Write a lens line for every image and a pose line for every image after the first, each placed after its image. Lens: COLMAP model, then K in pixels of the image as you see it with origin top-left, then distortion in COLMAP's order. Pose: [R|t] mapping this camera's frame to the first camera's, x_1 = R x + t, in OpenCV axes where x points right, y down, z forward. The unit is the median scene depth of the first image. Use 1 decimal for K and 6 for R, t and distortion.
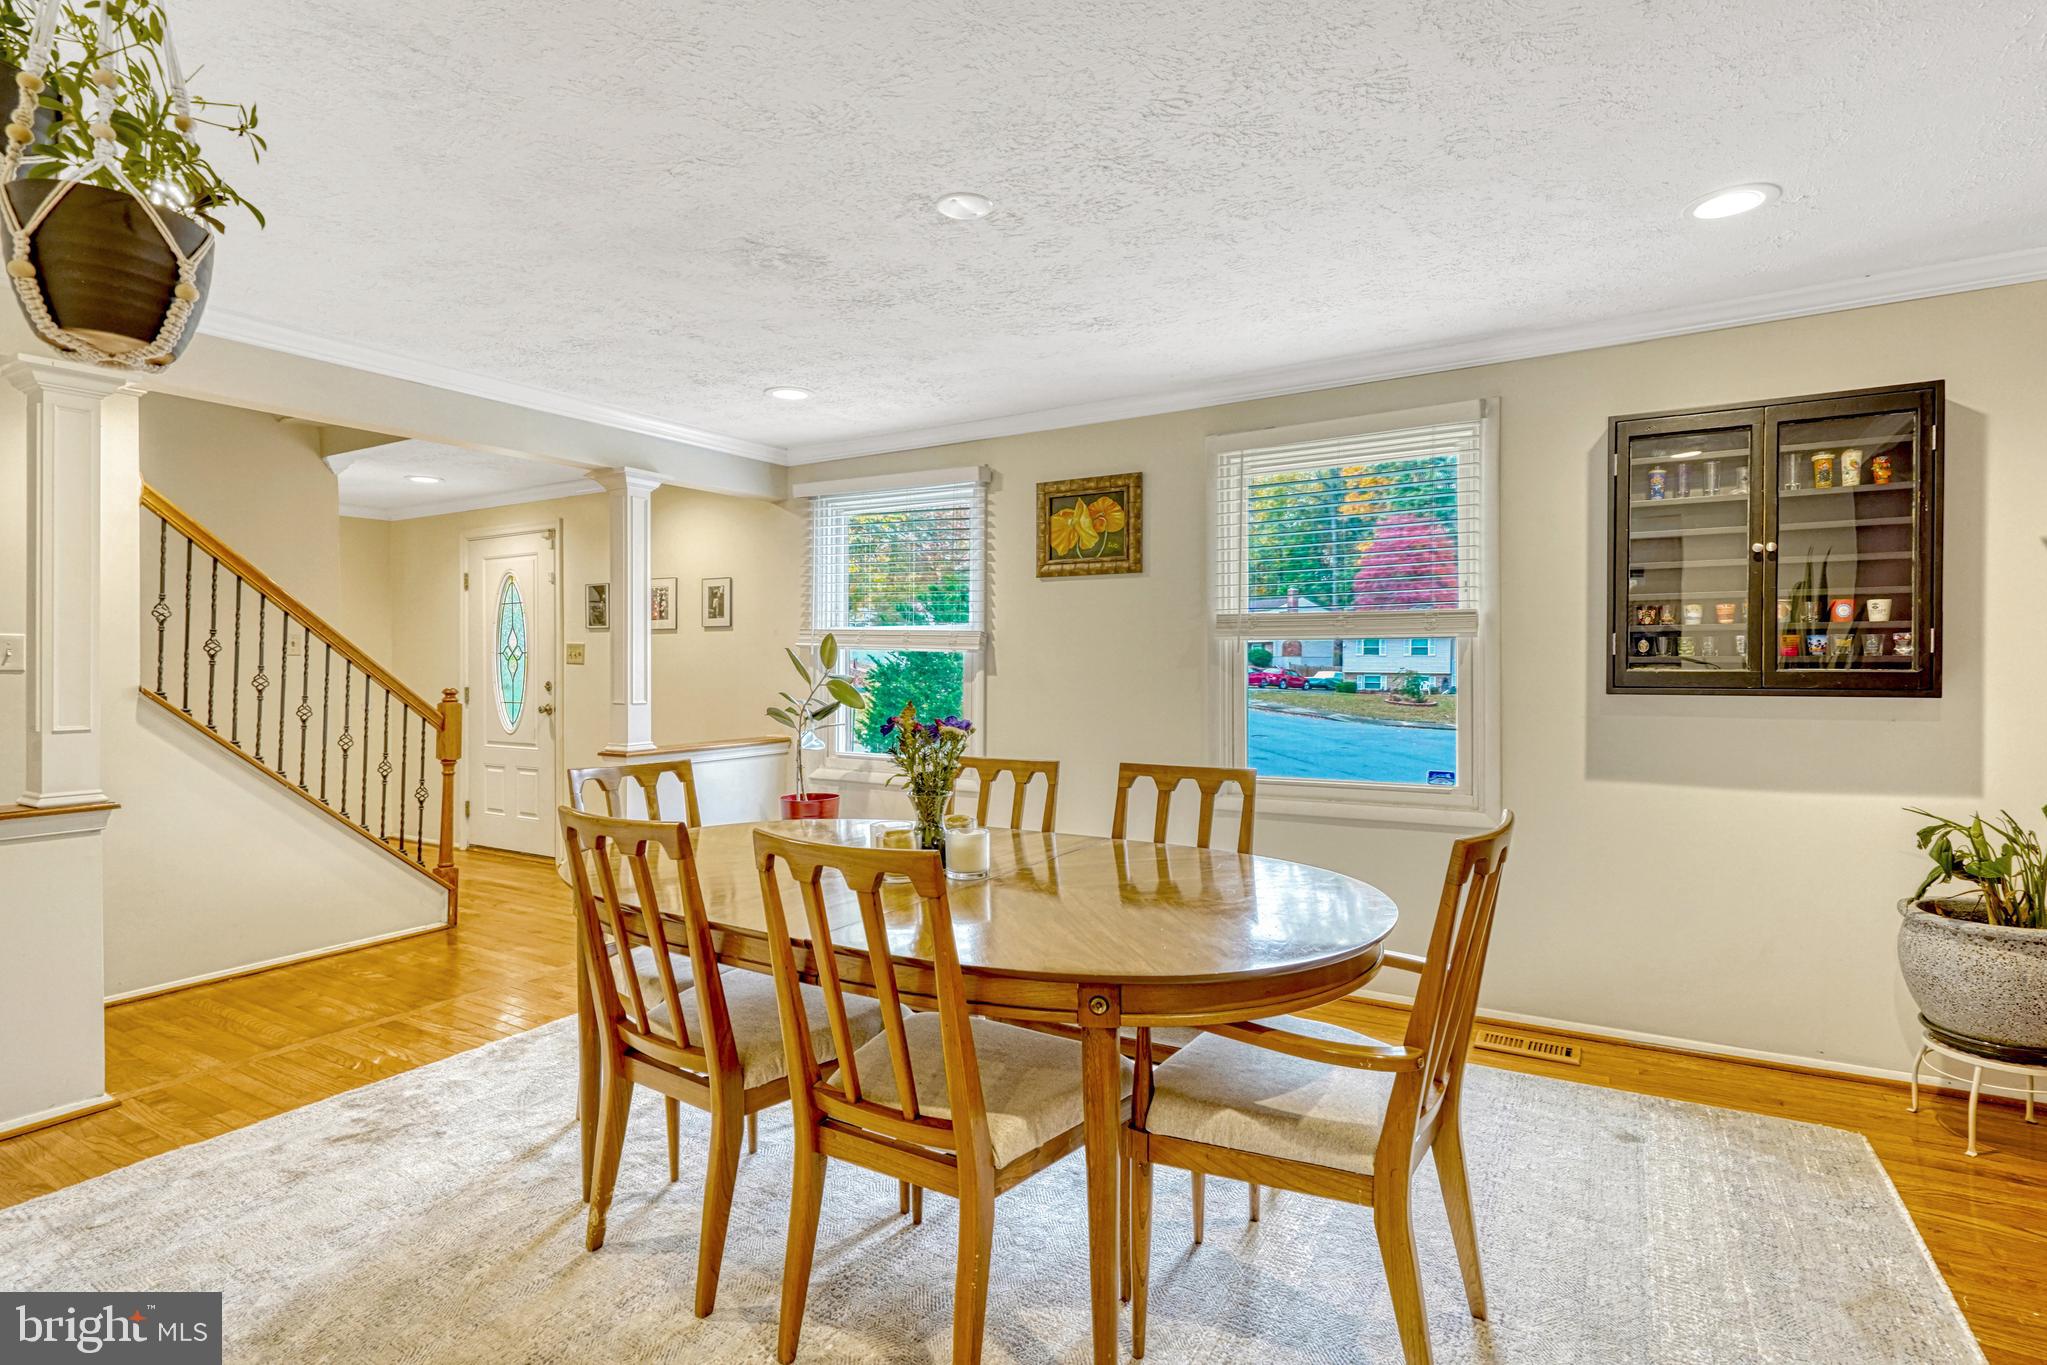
lens RADIAL K [[938.5, 0, 1030.8], [0, 938.5, 669.5], [0, 0, 1]] dist [0.001629, 0.000523]
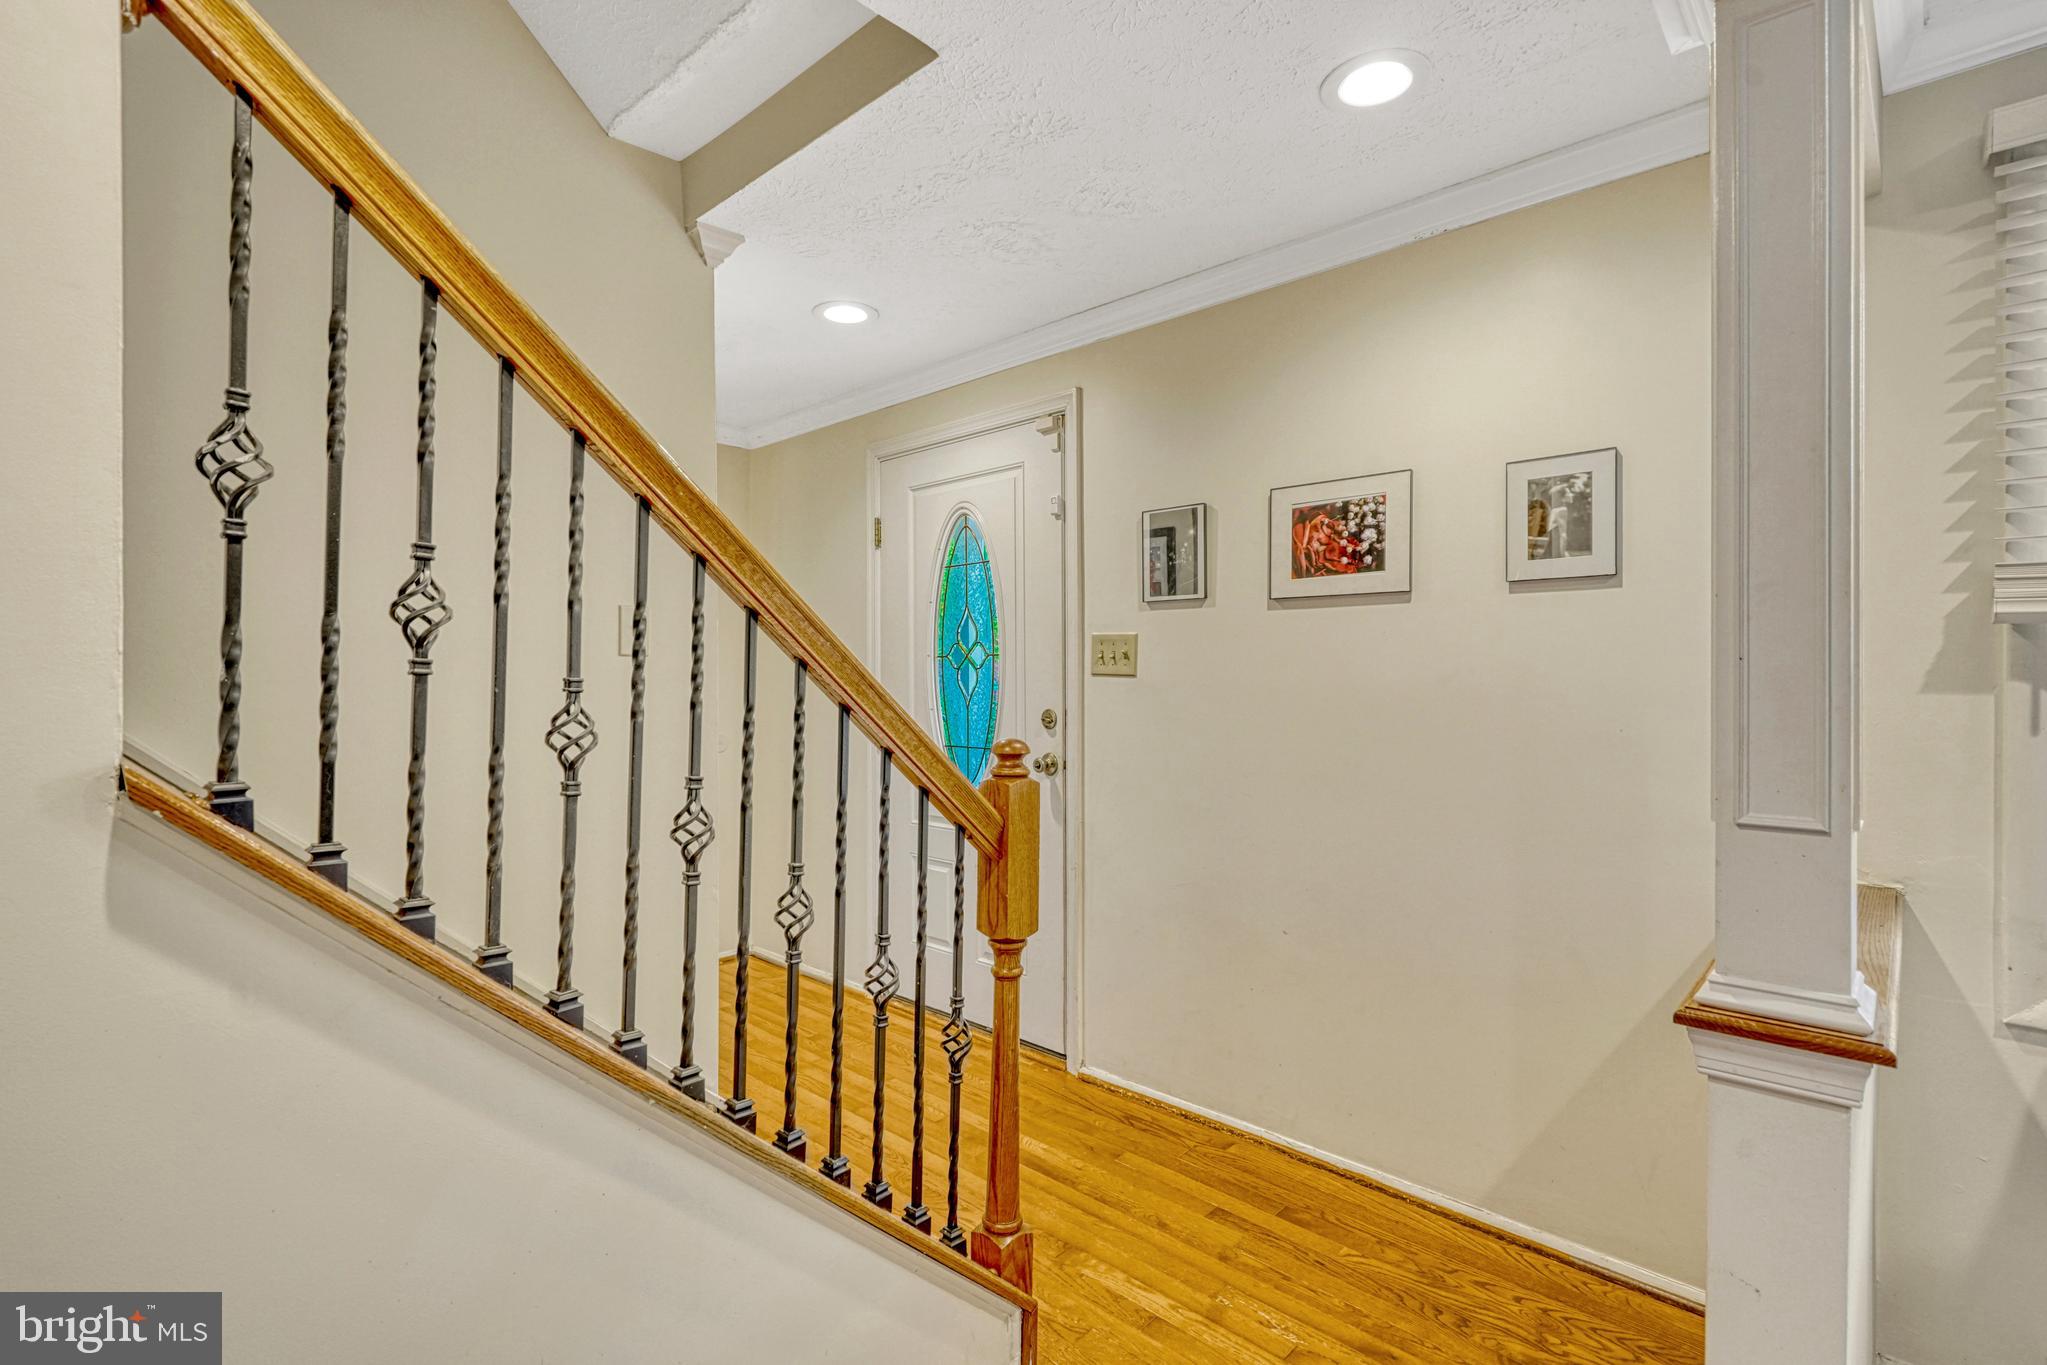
lens RADIAL K [[964.7, 0, 1023.5], [0, 964.7, 682.5], [0, 0, 1]] dist [-0.001475, -0.000121]
pose [[0.969264, -0.000395, -0.246021, -0.455800], [-0.000193, 0.999997, -0.002368, -0.001438], [0.246021, 0.002343, 0.969262, 0.556102]]
